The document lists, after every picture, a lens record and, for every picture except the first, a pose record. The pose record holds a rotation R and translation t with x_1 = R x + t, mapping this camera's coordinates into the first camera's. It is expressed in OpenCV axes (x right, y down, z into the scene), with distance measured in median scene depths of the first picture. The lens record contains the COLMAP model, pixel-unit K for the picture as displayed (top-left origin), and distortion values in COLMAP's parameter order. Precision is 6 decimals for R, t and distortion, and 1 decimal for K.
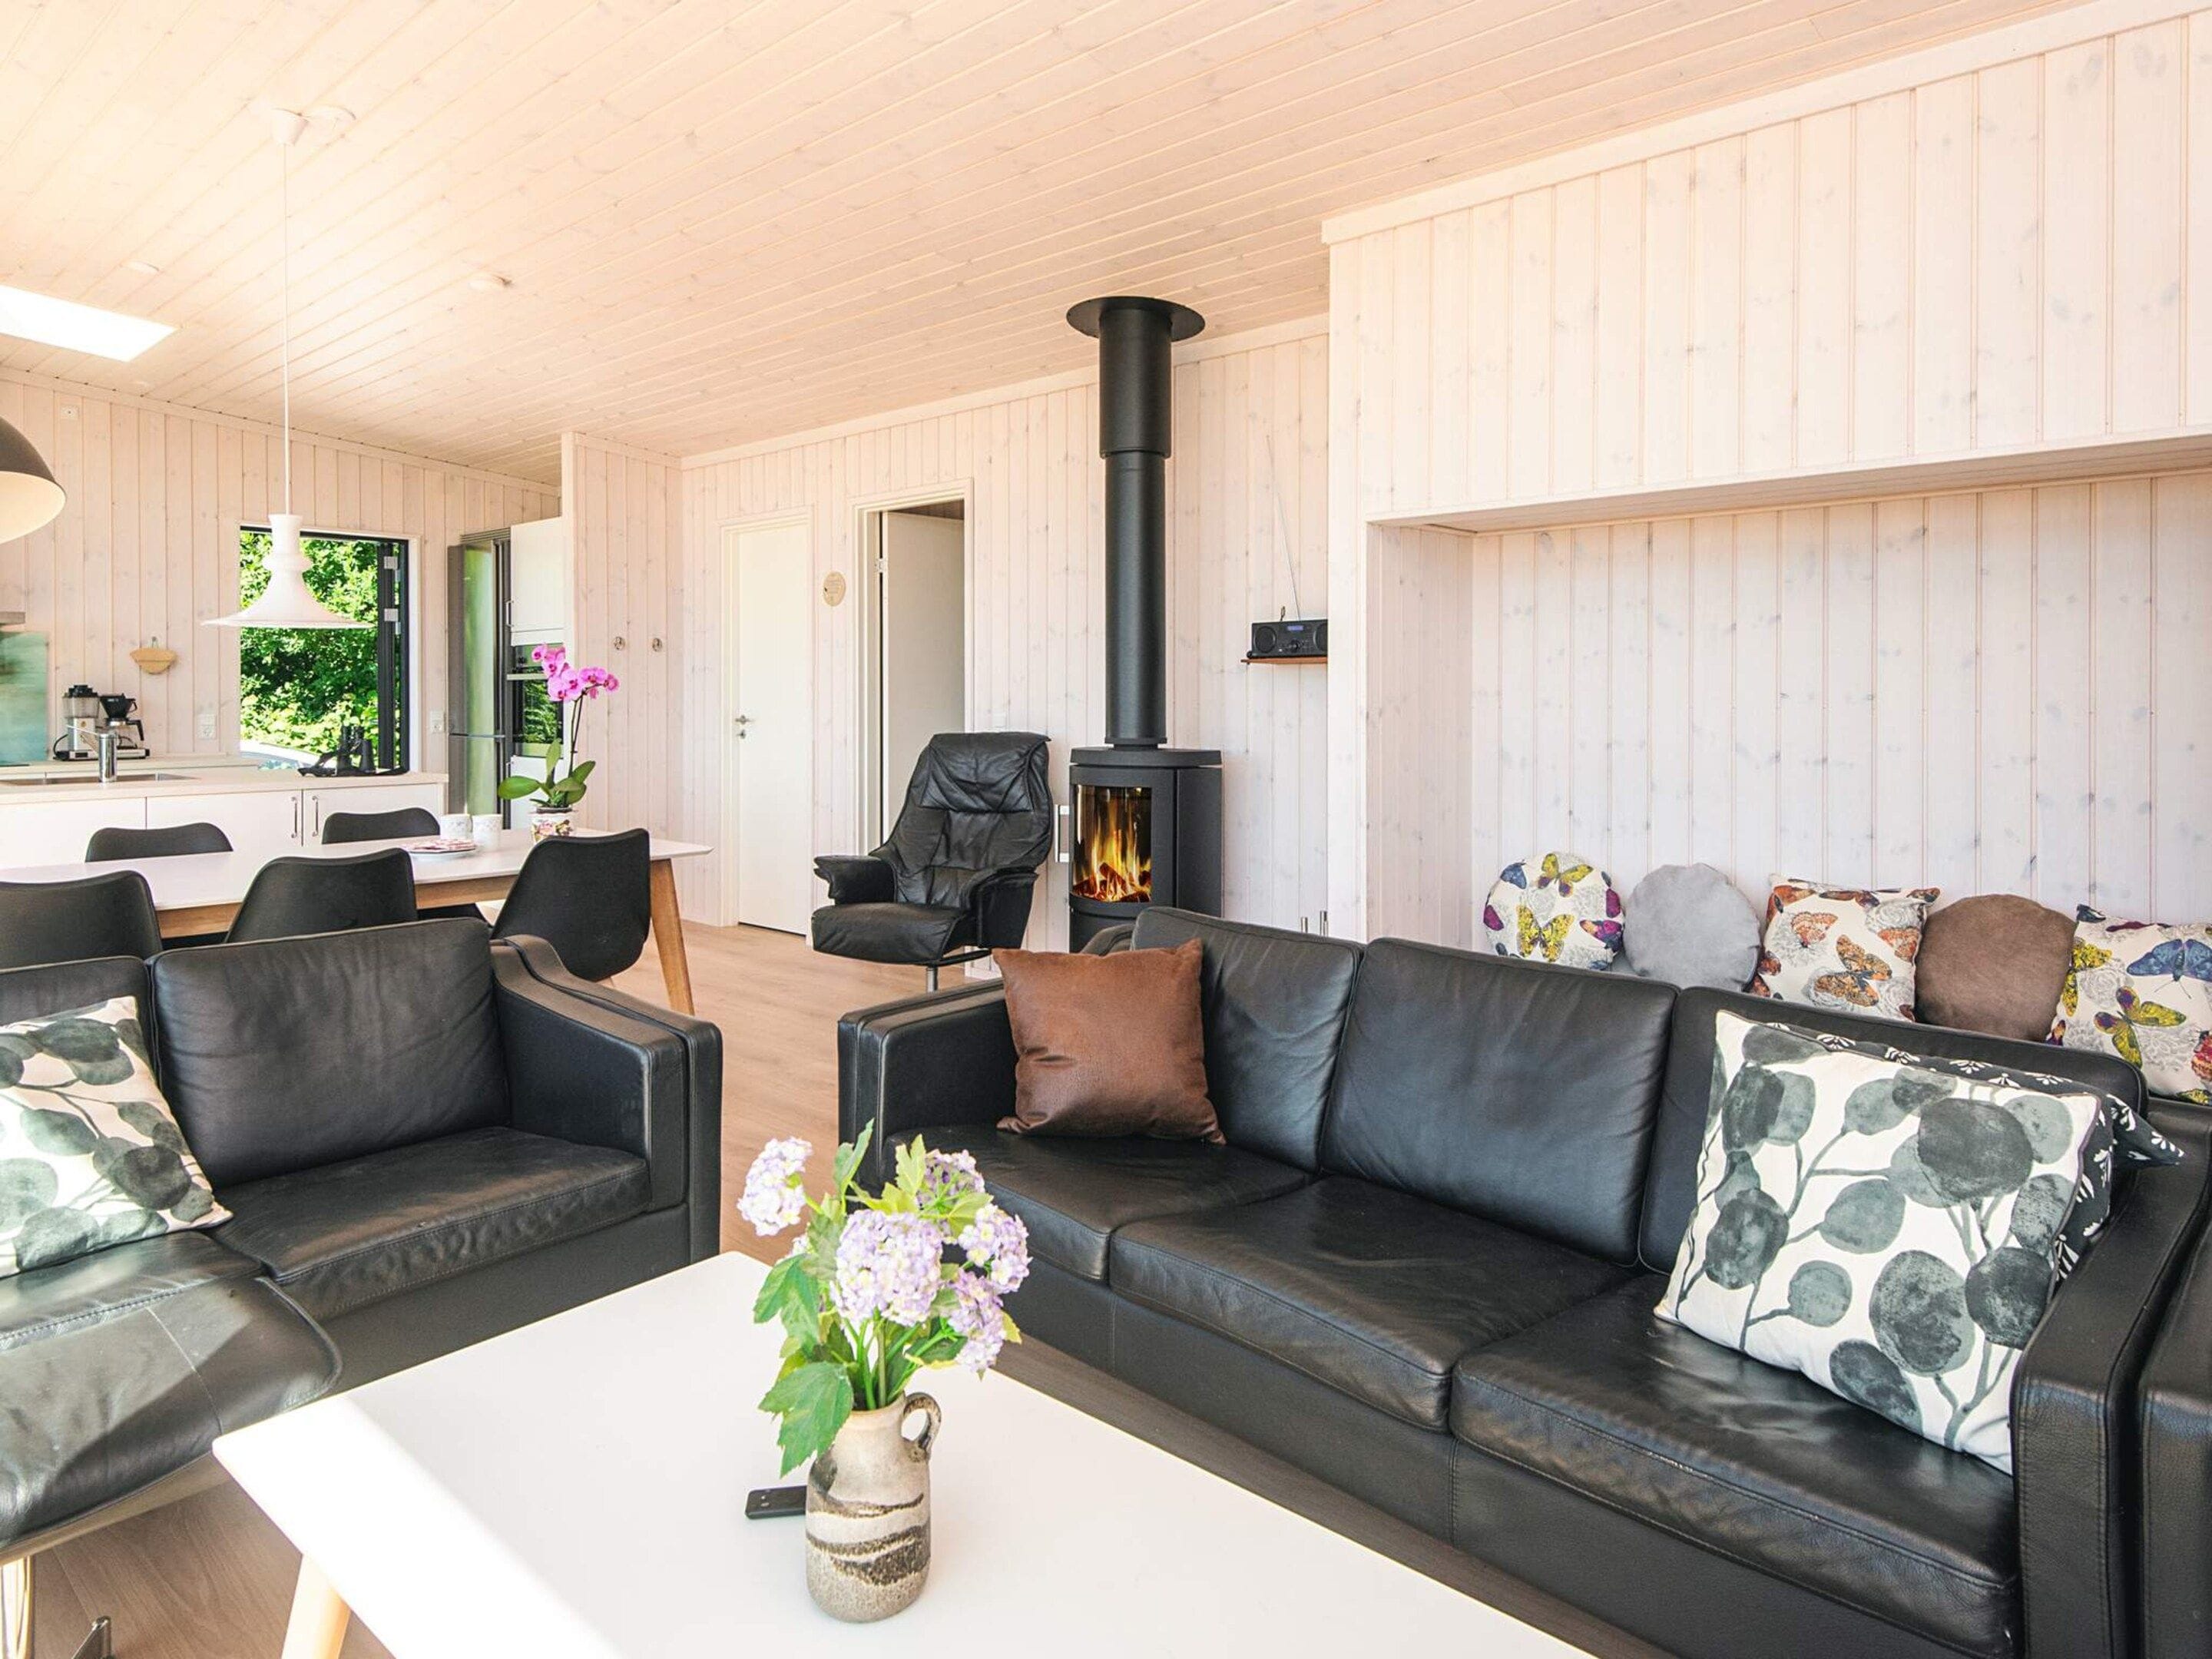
lens RADIAL K [[1180.6, 0, 1106.0], [0, 1180.6, 829.5], [0, 0, 1]] dist [0.000504, -0.020057]
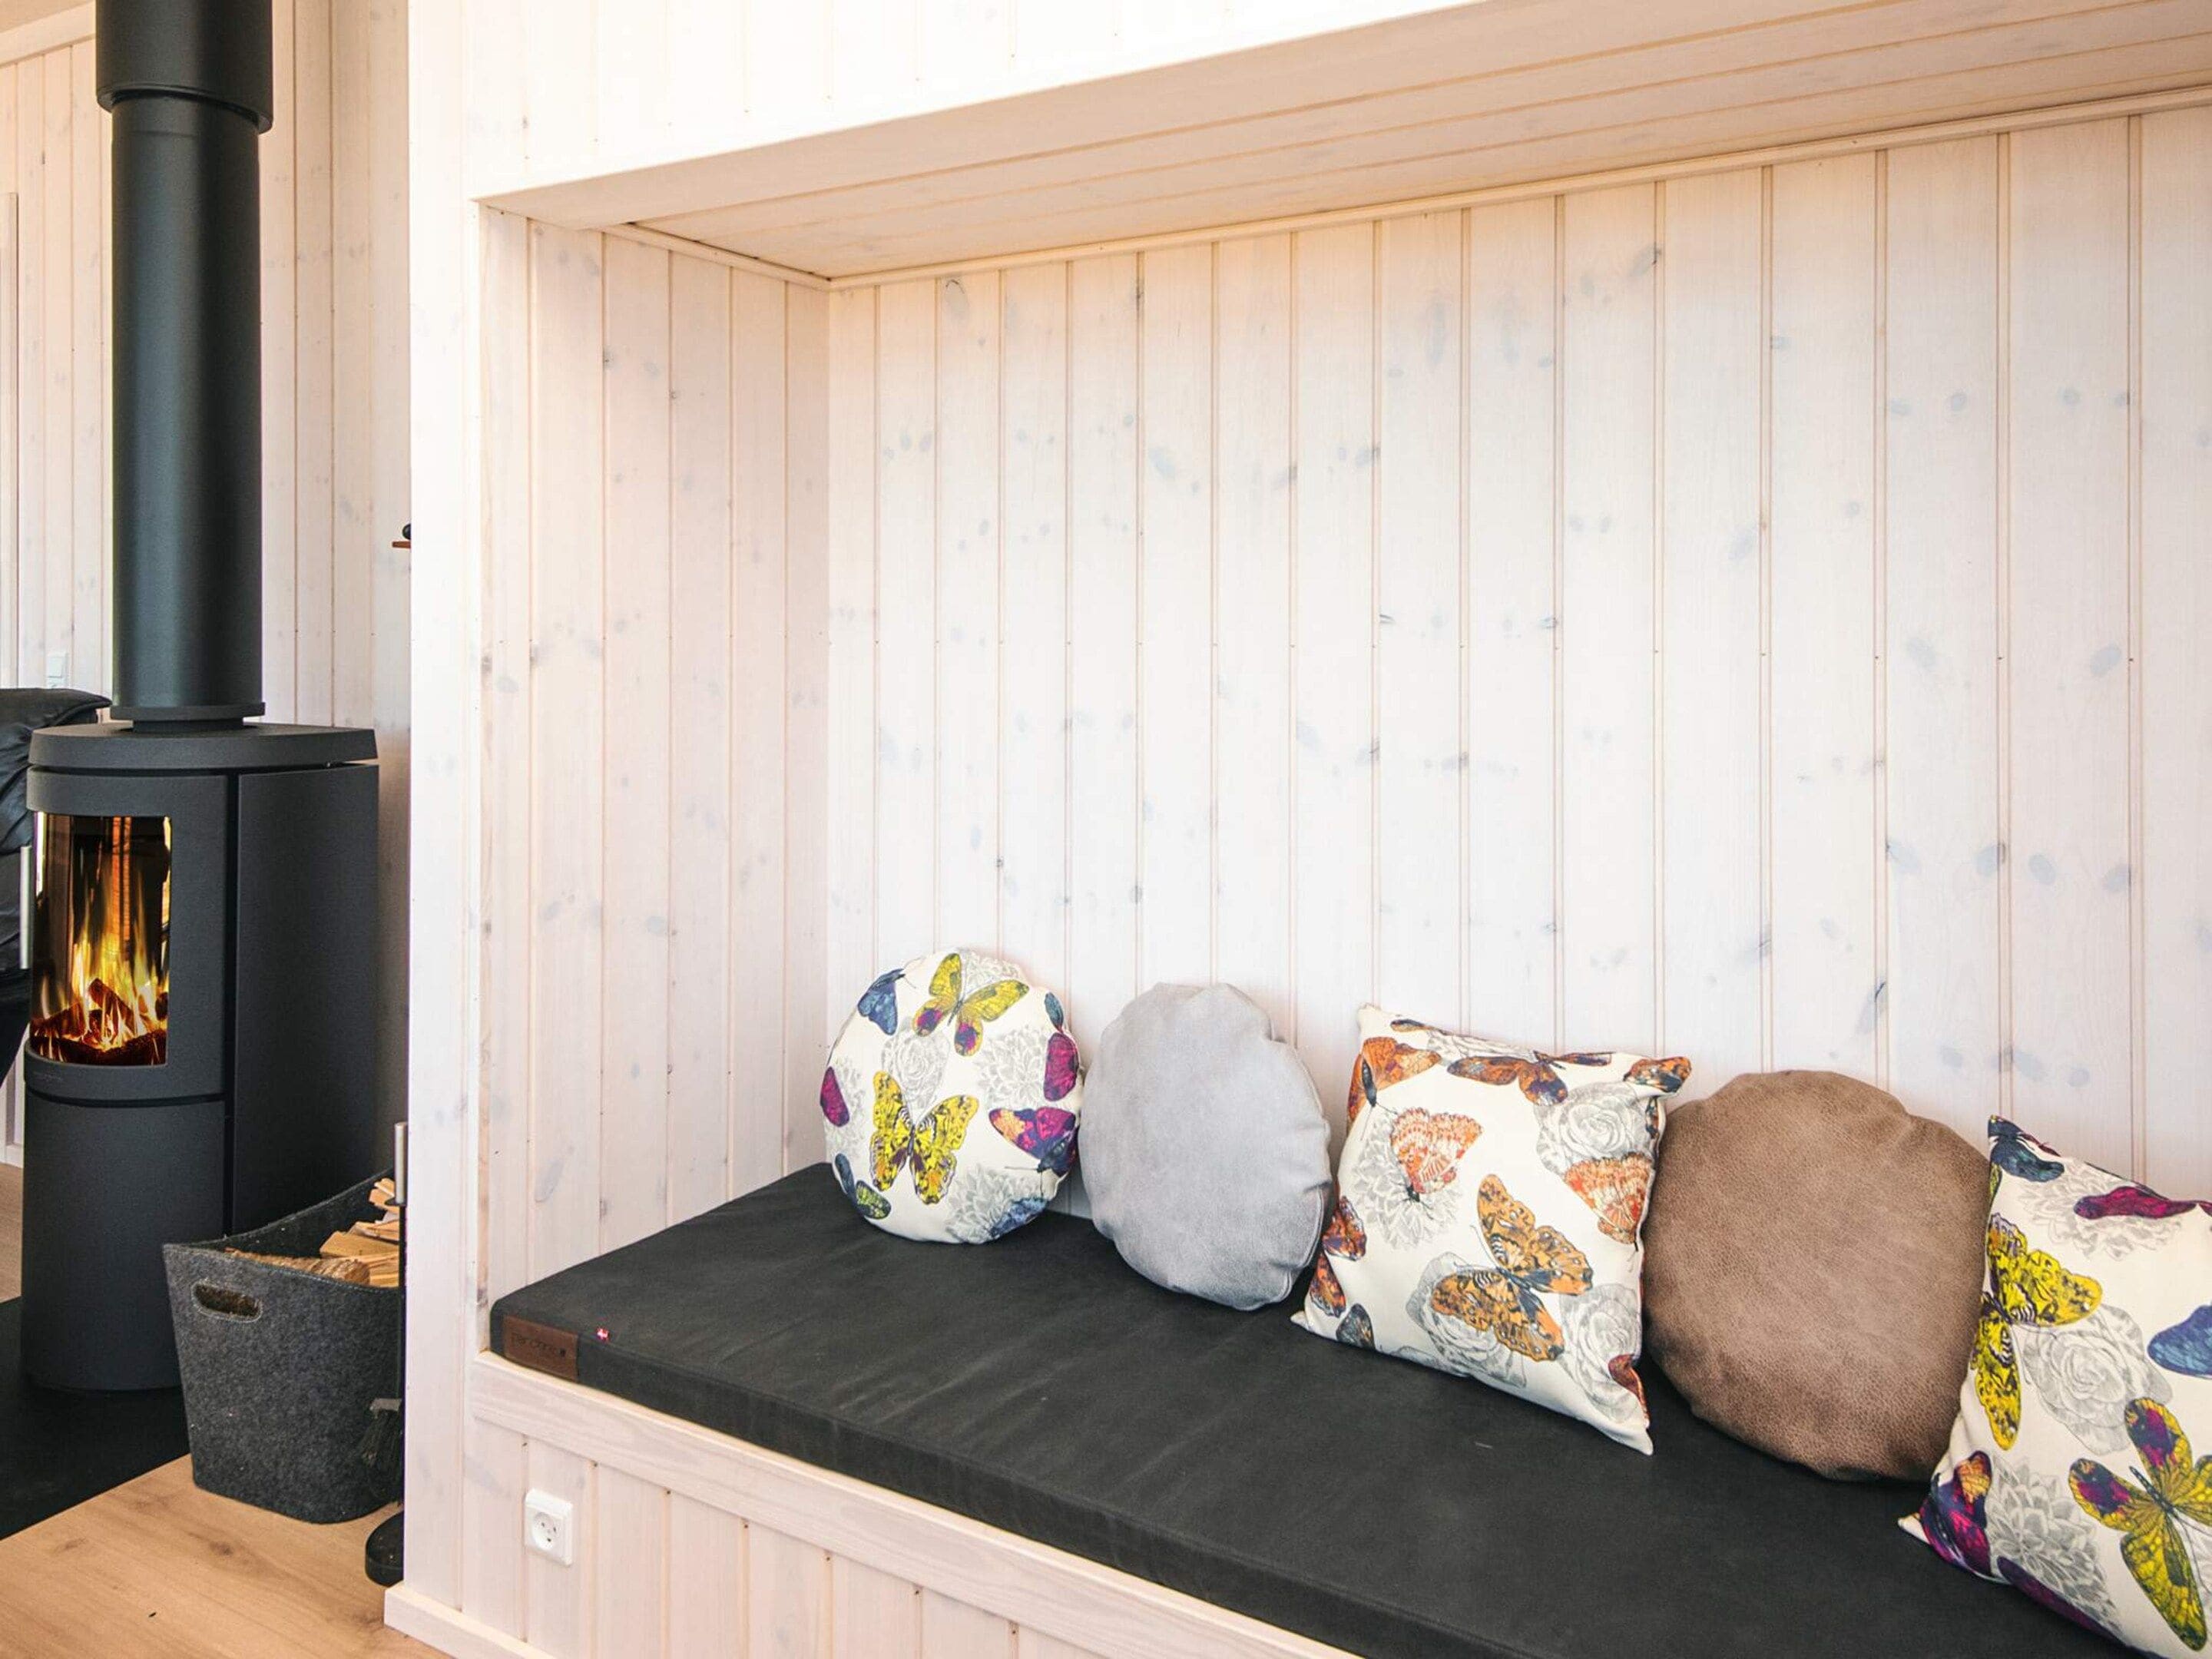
lens RADIAL K [[1339.7, 0, 1106.0], [0, 1339.7, 829.5], [0, 0, 1]] dist [0.005402, -0.017359]
pose [[0.974128, -0.033103, 0.223559, 0.361014], [0.023079, 0.998614, 0.047305, -0.060695], [-0.224815, -0.040922, 0.973542, 0.526327]]
